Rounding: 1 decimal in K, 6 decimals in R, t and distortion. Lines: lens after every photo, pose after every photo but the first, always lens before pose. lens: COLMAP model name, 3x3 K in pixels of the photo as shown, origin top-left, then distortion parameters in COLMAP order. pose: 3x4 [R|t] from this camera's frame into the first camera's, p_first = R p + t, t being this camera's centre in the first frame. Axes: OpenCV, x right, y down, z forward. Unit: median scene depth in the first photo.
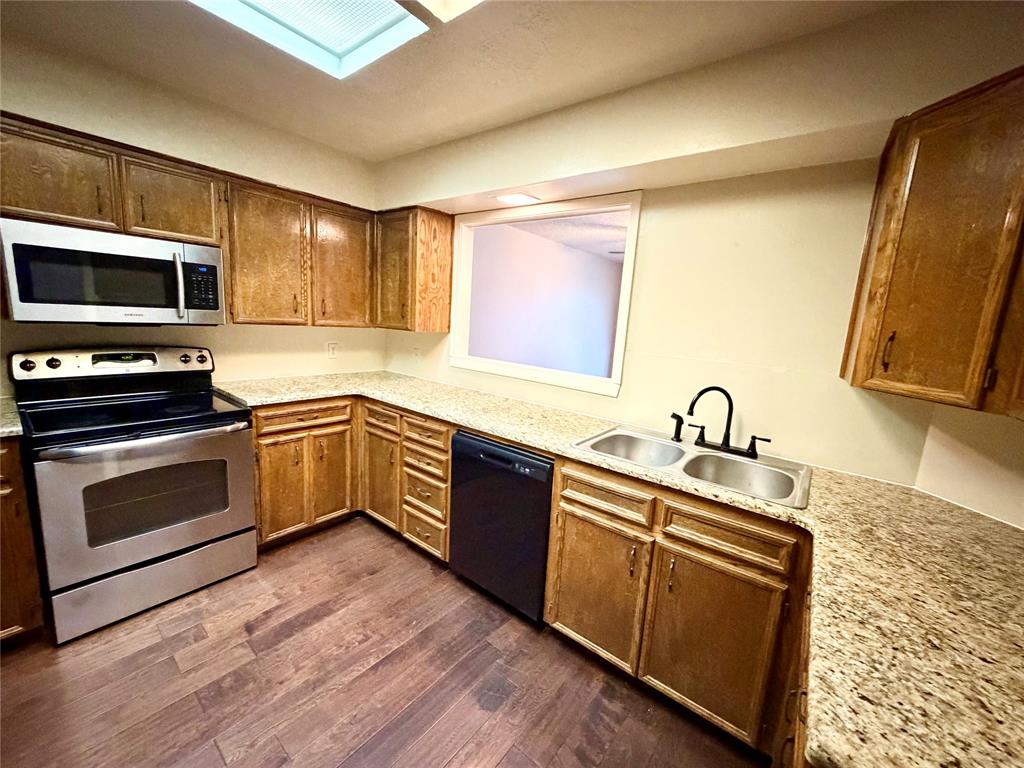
lens RADIAL K [[409.0, 0, 509.2], [0, 409.0, 383.4], [0, 0, 1]] dist [-0.000955, -0.000183]
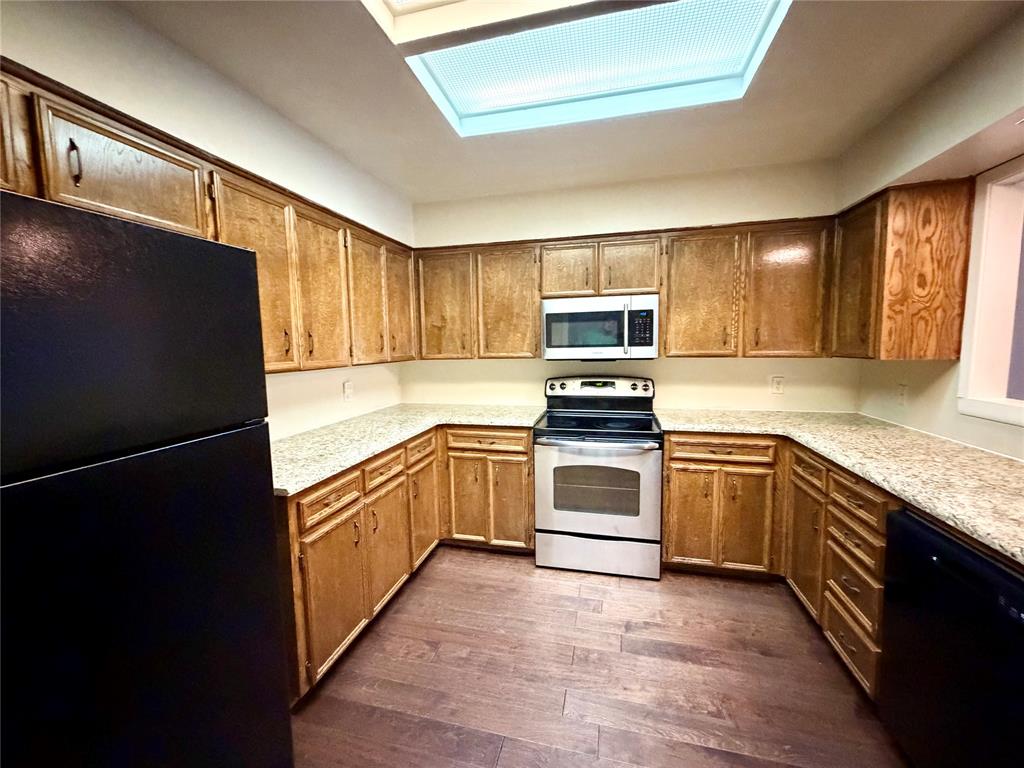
lens RADIAL K [[409.0, 0, 509.2], [0, 409.0, 383.4], [0, 0, 1]] dist [-0.000955, -0.000183]
pose [[0.407082, 0.018469, -0.913205, 0.181888], [-0.107096, 0.993864, -0.027640, 0.004575], [0.907091, 0.109052, 0.406562, 0.137985]]
